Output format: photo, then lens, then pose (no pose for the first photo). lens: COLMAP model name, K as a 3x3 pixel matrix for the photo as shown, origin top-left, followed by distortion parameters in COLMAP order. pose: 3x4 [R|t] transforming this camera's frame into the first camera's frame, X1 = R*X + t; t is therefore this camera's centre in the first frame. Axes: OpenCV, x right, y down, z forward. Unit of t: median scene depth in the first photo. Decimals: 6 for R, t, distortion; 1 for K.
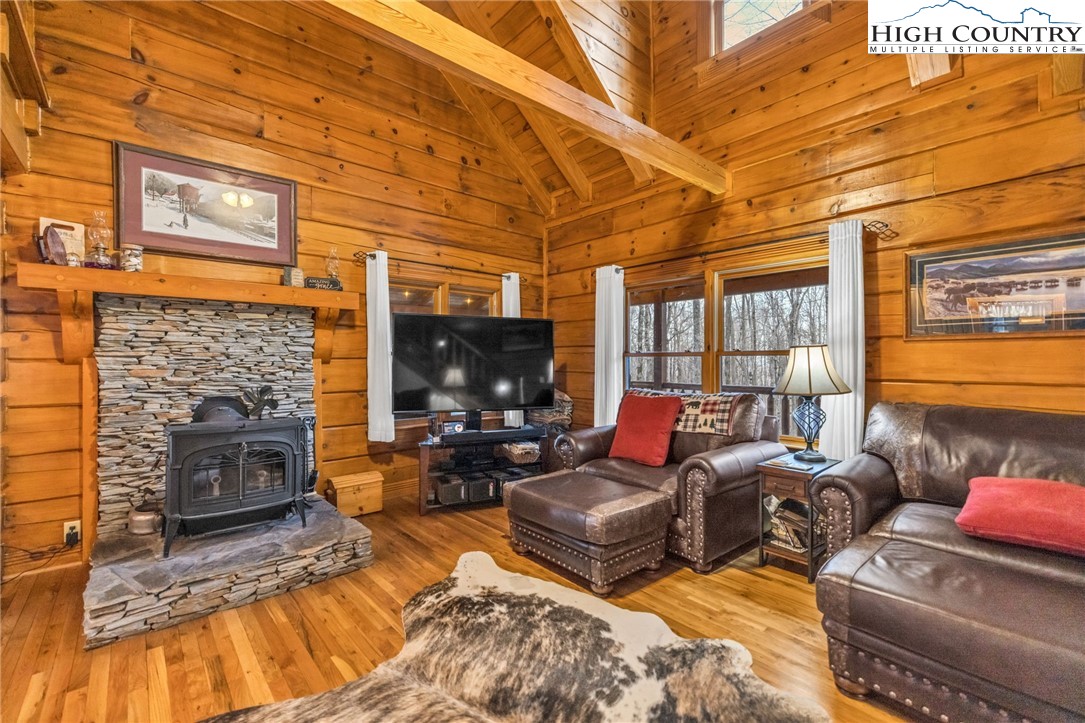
lens RADIAL K [[460.0, 0, 542.3], [0, 460.0, 360.8], [0, 0, 1]] dist [-0.000611, -0.000129]
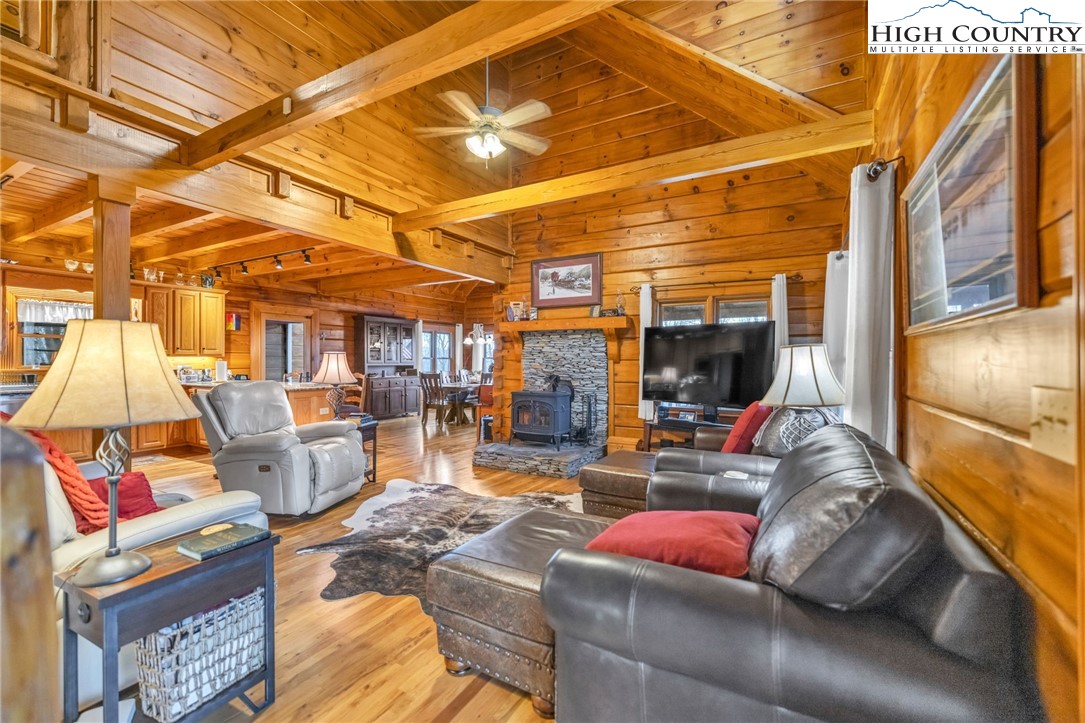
lens RADIAL K [[460.0, 0, 536.9], [0, 460.0, 363.1], [0, 0, 1]] dist [-0.000611, -0.000129]
pose [[0.333054, 0.008947, -0.942865, 1.080997], [-0.005295, 0.999957, 0.007618, -0.006301], [0.942893, 0.002455, 0.333087, 0.273510]]
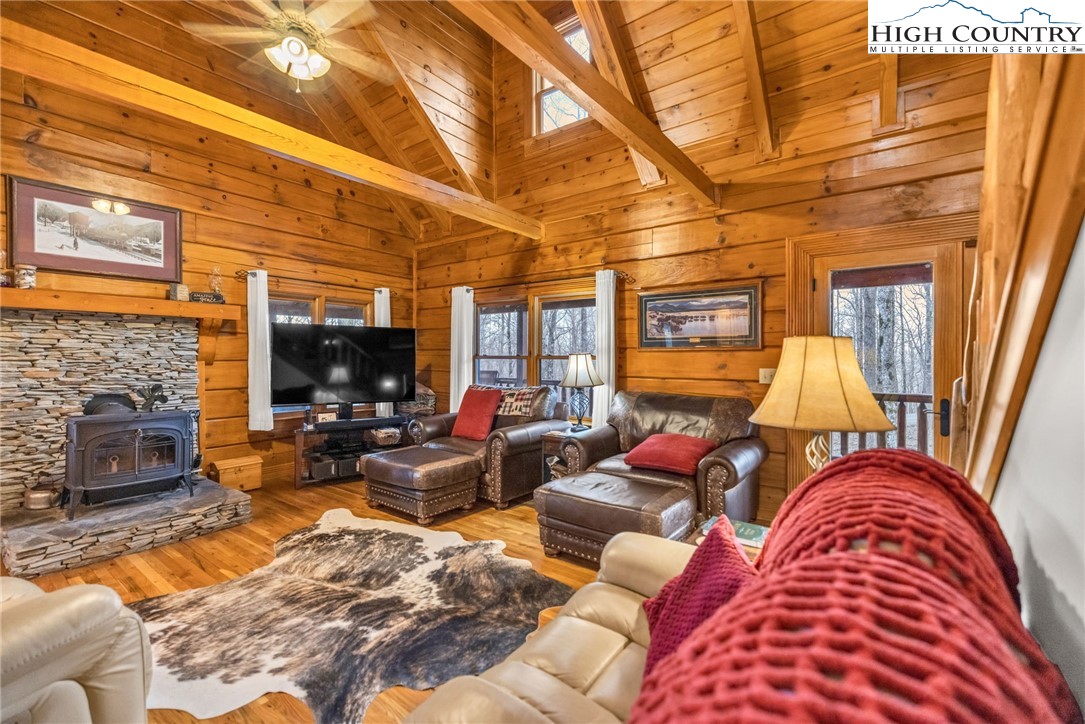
lens RADIAL K [[460.0, 0, 541.5], [0, 460.0, 356.1], [0, 0, 1]] dist [-0.000611, -0.000129]
pose [[0.979490, 0.002911, 0.201474, 0.149043], [-0.002500, 0.999994, -0.002291, -0.019321], [-0.201479, 0.001740, 0.979491, -0.383863]]
